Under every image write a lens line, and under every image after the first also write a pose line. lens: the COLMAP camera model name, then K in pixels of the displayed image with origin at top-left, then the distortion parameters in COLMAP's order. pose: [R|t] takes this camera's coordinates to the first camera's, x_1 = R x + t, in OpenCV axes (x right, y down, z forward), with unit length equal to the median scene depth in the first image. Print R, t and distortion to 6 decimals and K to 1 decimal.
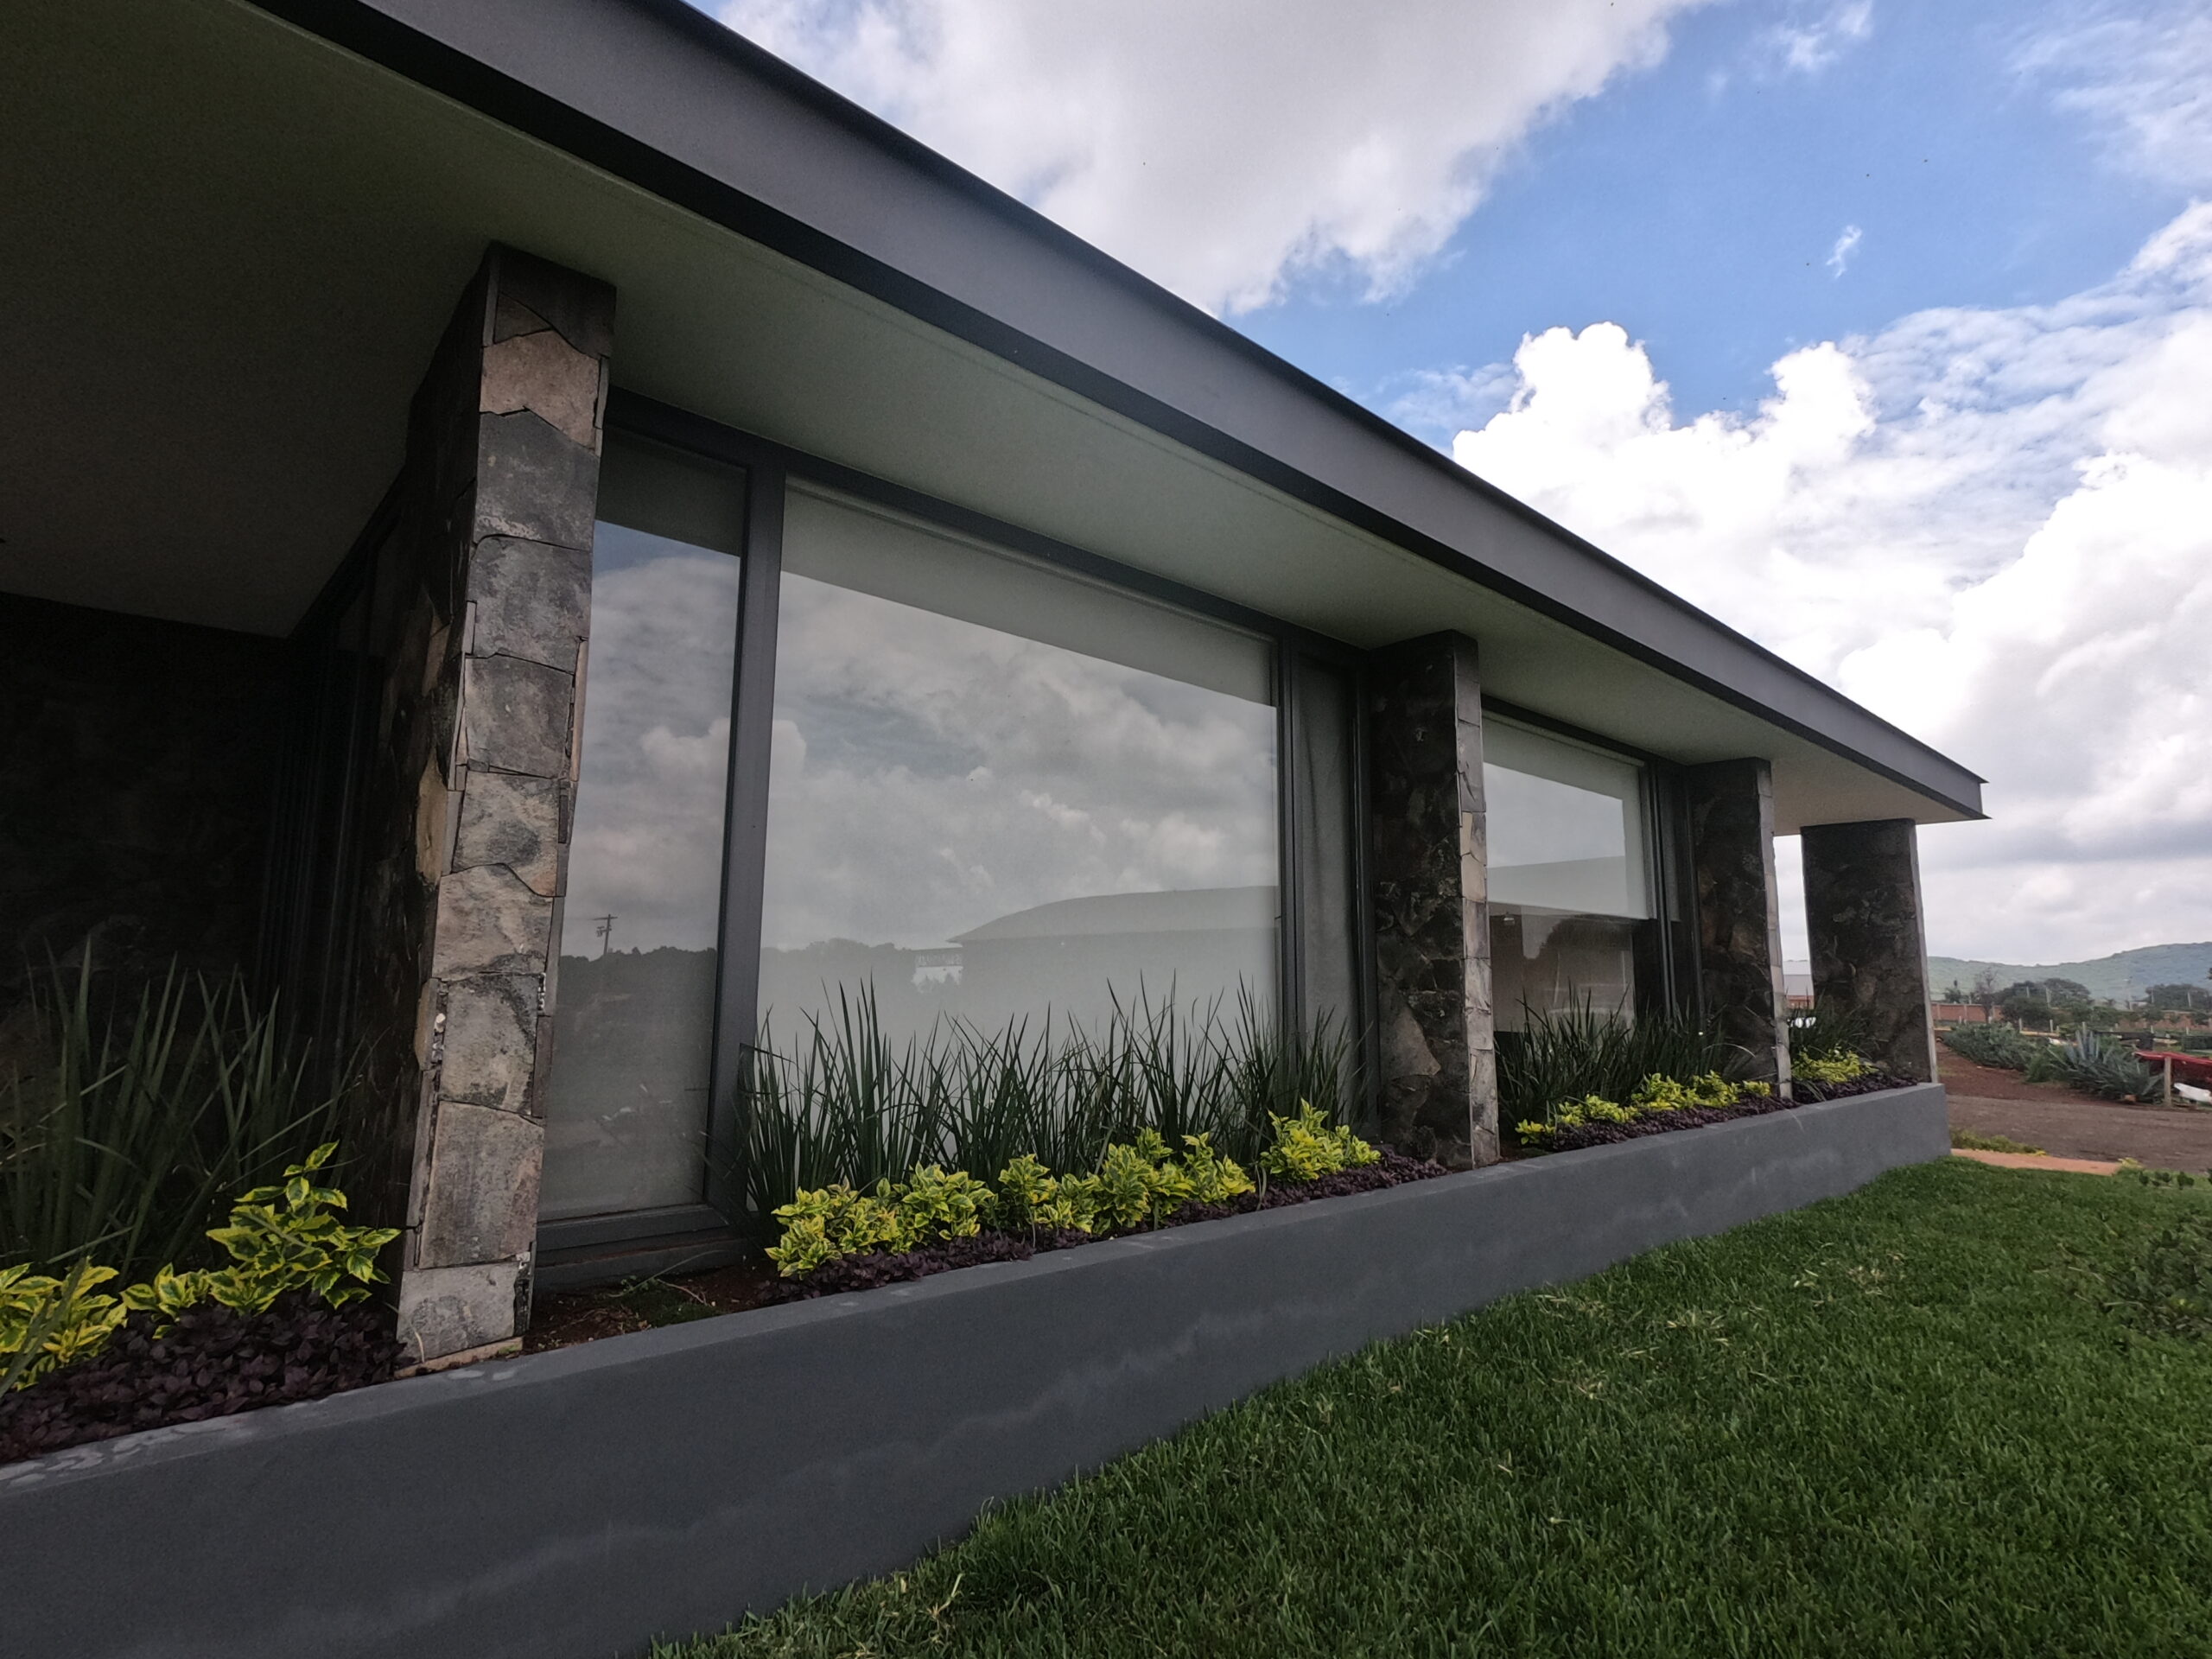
lens RADIAL K [[1109.3, 0, 1099.5], [0, 1109.3, 832.3], [0, 0, 1]] dist [0.008389, -0.005187]
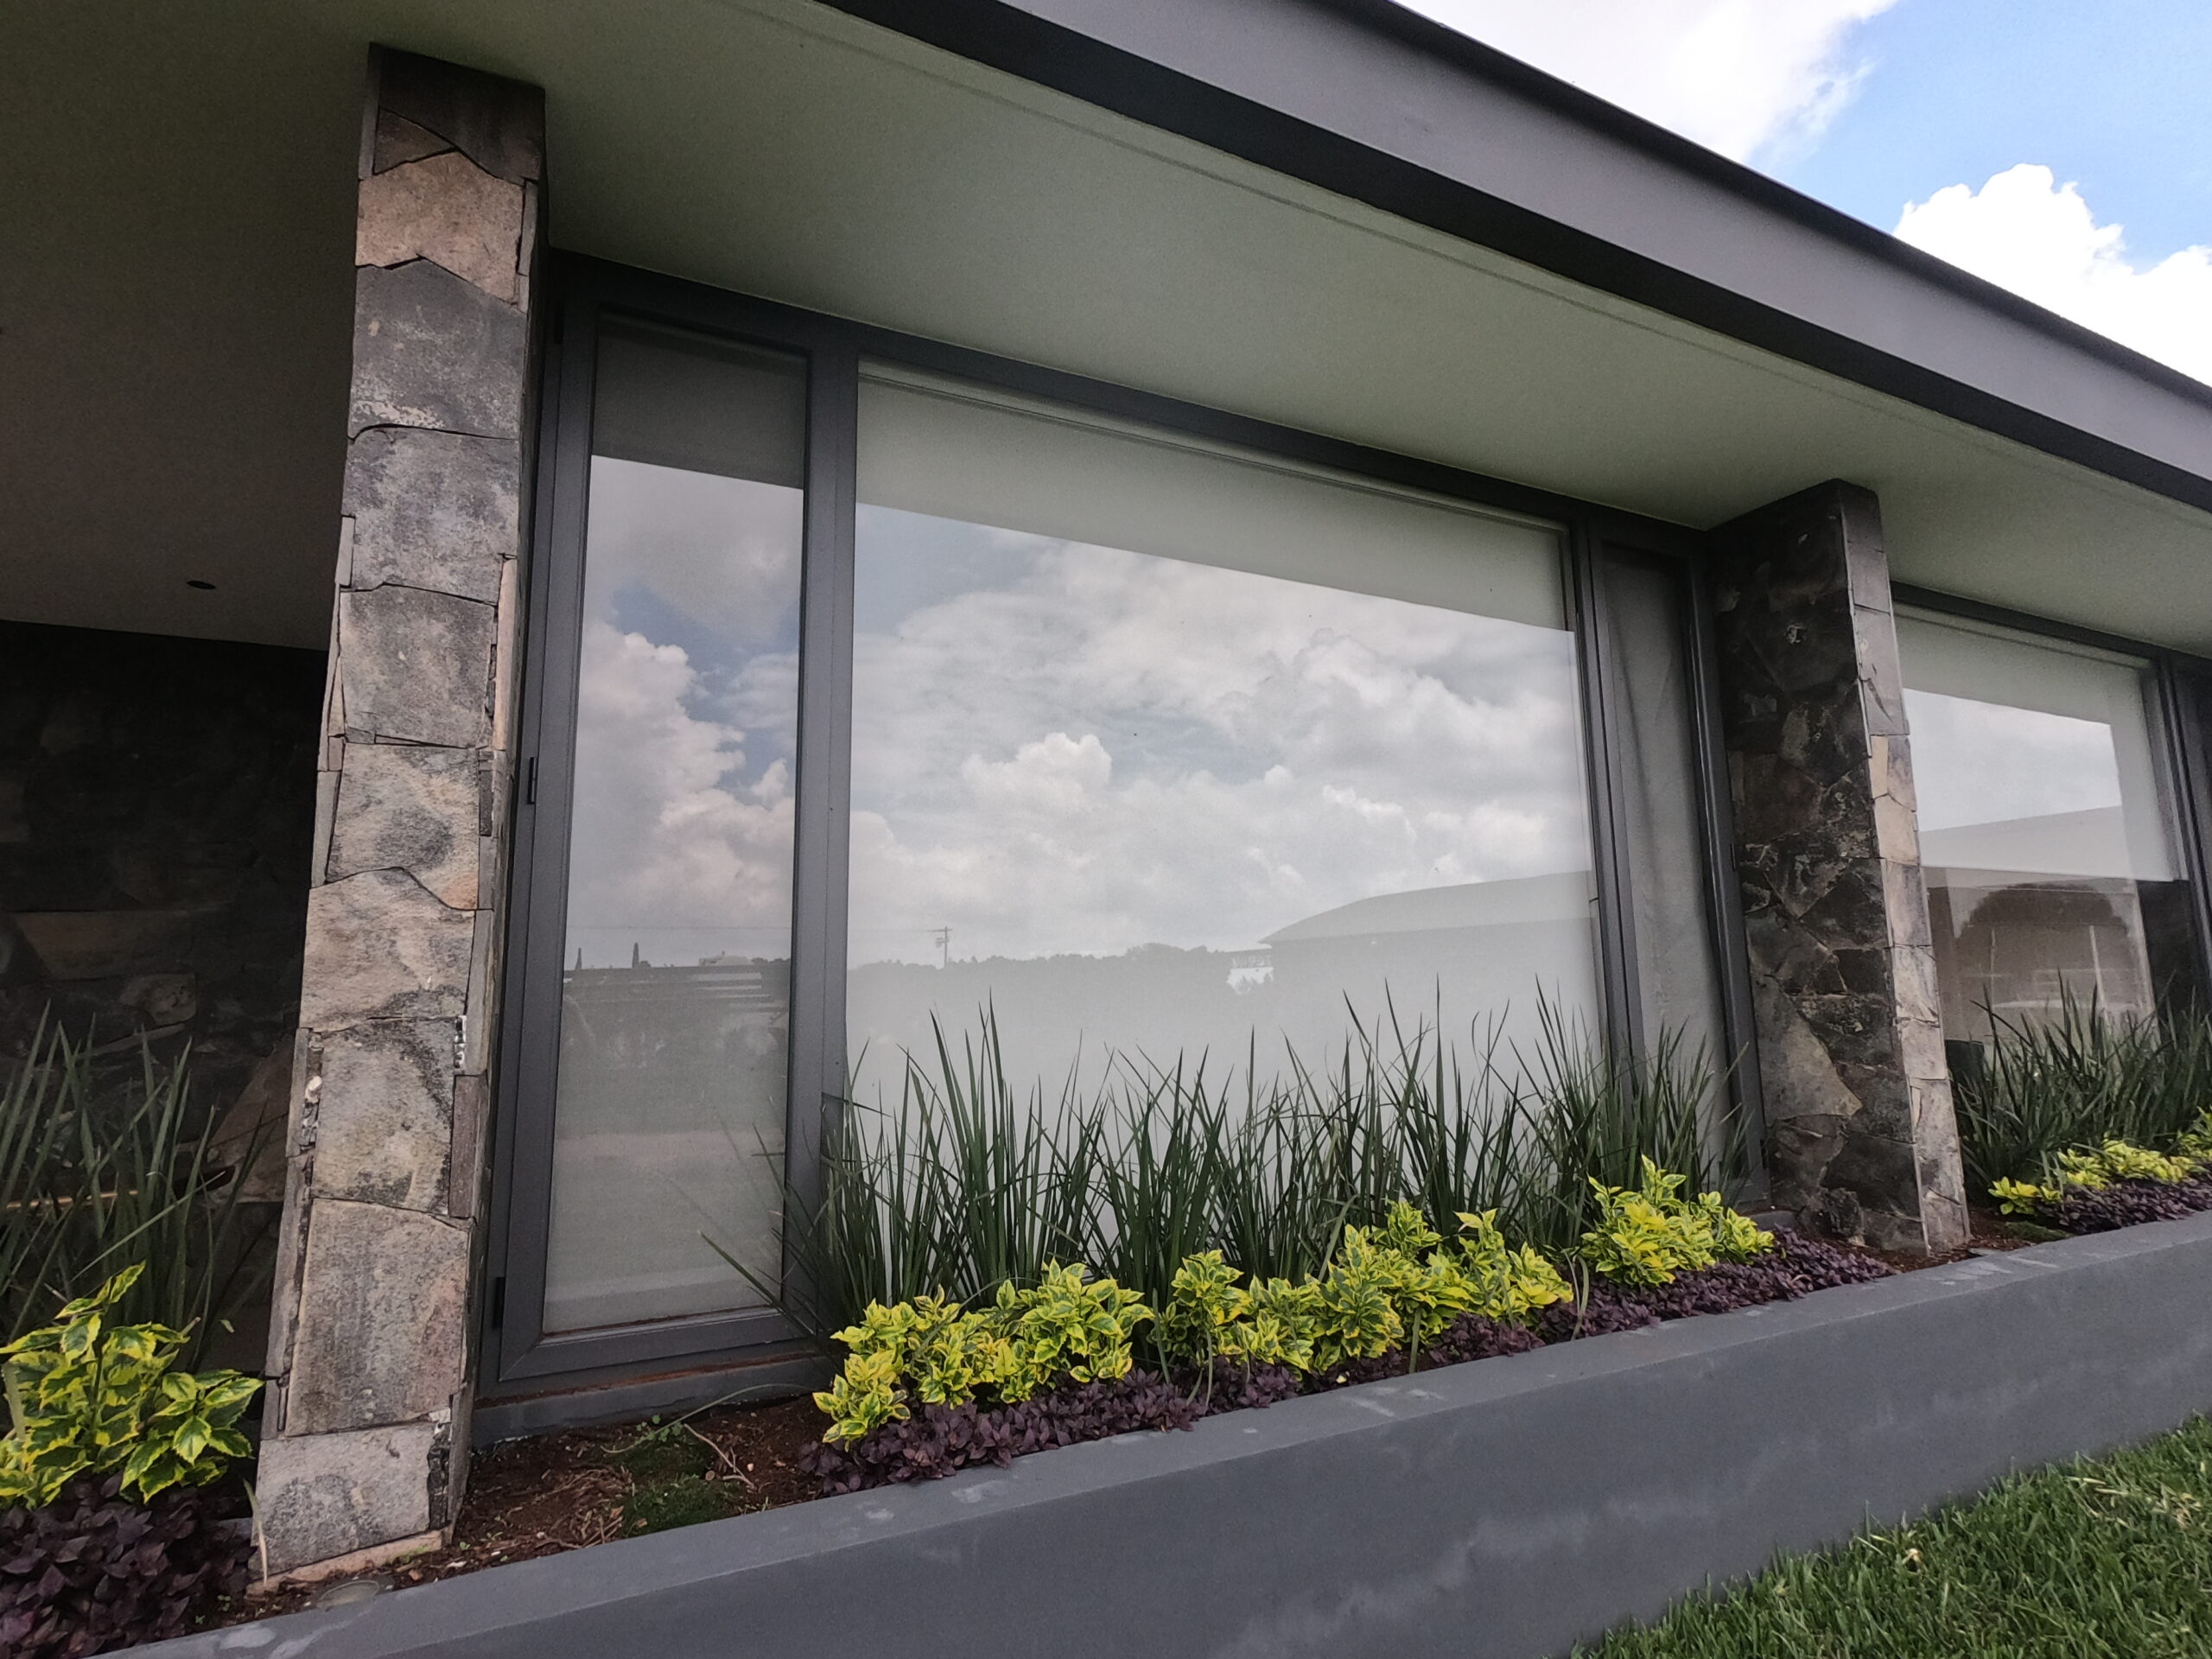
lens RADIAL K [[1109.3, 0, 1092.6], [0, 1109.3, 834.6], [0, 0, 1]] dist [0.008389, -0.005187]
pose [[0.959605, -0.062159, -0.274398, 0.062385], [0.062057, 0.998031, -0.009063, 0.025731], [0.274421, -0.008331, 0.961574, 0.263541]]
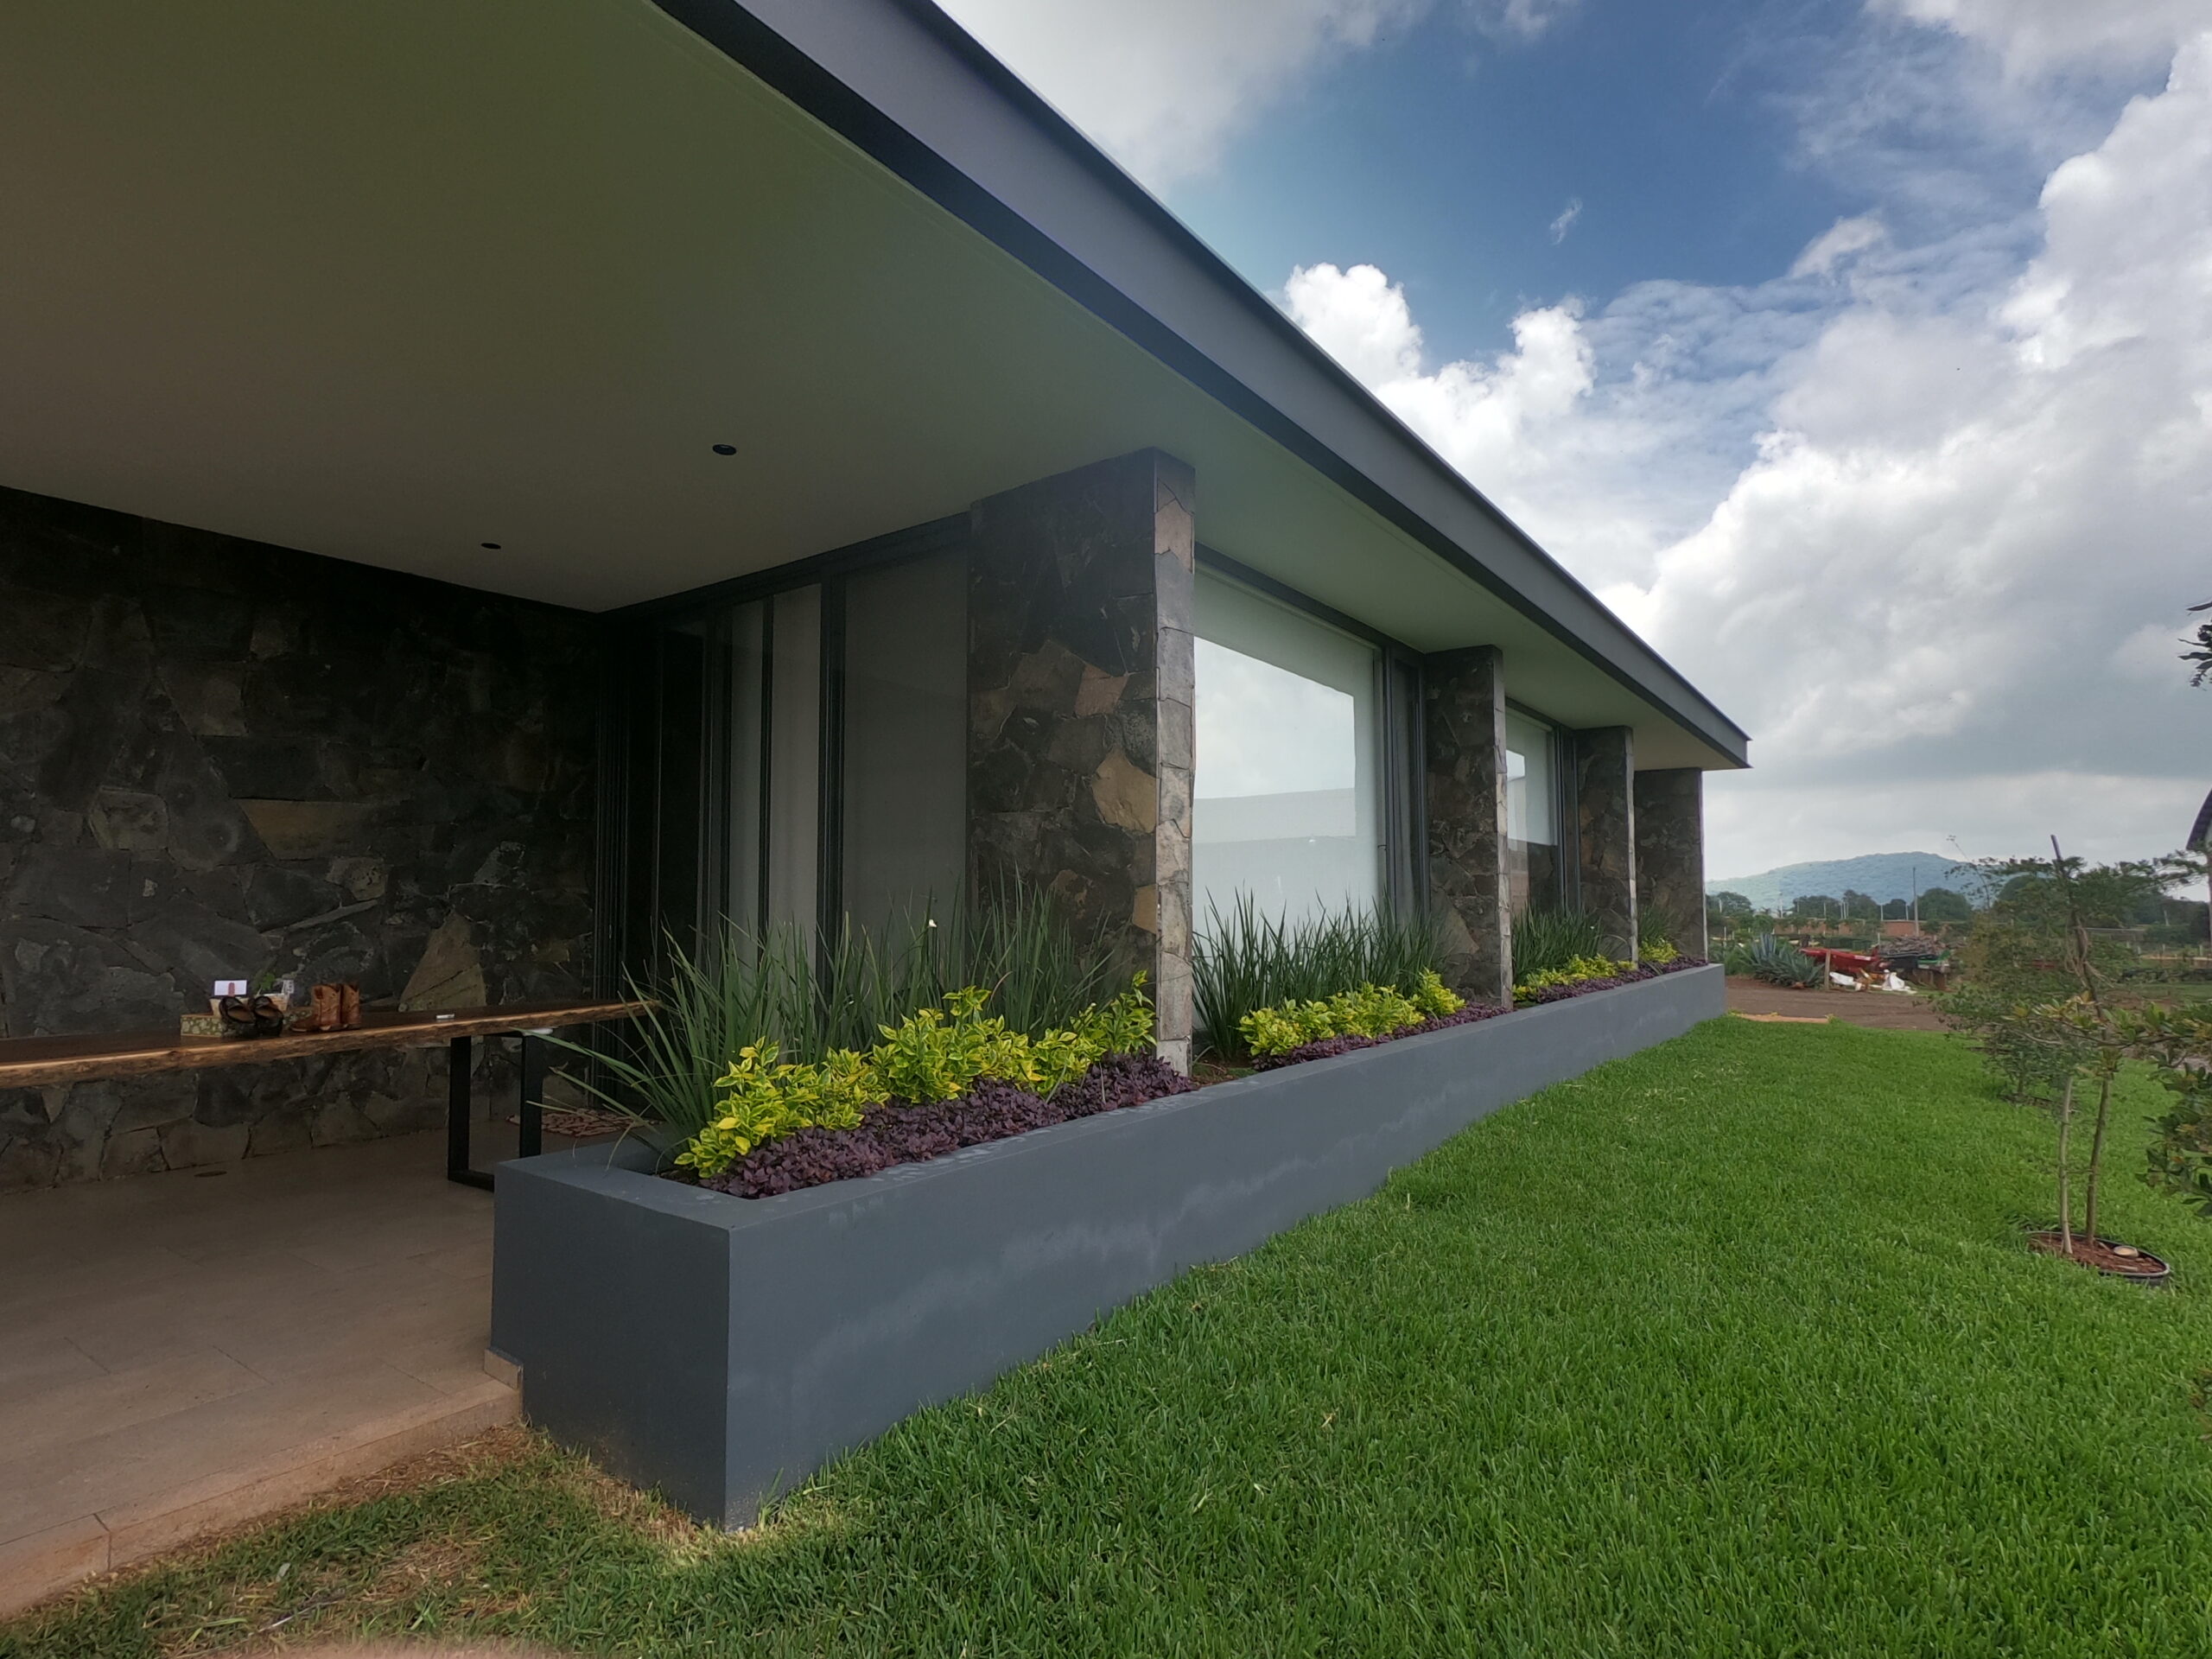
lens RADIAL K [[1109.3, 0, 1102.0], [0, 1109.3, 836.7], [0, 0, 1]] dist [0.008389, -0.005187]
pose [[0.980884, 0.002328, 0.194580, -0.614816], [-0.016917, 0.997163, 0.073348, -0.044249], [-0.193857, -0.075237, 0.978140, -0.432097]]
